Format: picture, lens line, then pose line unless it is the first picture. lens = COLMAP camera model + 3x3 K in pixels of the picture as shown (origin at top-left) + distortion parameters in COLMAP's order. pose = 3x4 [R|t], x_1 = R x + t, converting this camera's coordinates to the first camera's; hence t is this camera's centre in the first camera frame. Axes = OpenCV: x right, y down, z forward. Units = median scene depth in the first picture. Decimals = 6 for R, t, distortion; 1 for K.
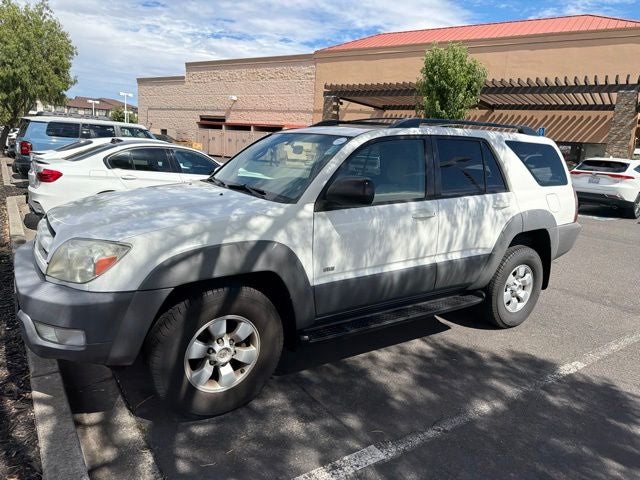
lens RADIAL K [[447.6, 0, 324.0], [0, 447.6, 242.8], [0, 0, 1]] dist [0.040127, -0.050720]
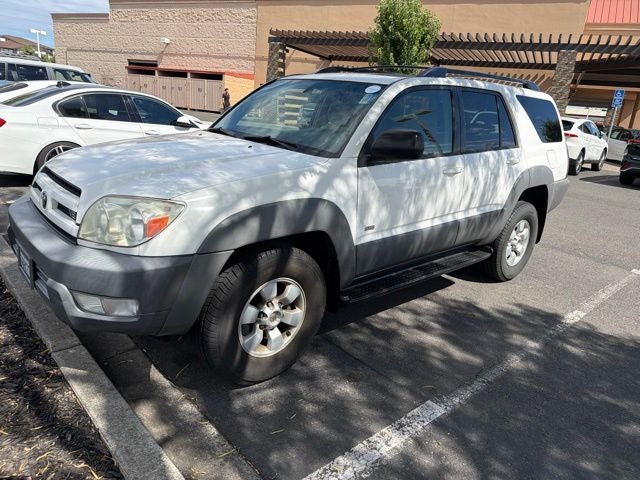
lens RADIAL K [[447.6, 0, 323.7], [0, 447.6, 246.5], [0, 0, 1]] dist [0.040127, -0.050720]
pose [[0.990512, -0.017767, 0.136271, -0.176801], [0.003258, 0.994364, 0.105967, -0.002341], [-0.137386, -0.104518, 0.984988, 0.049244]]
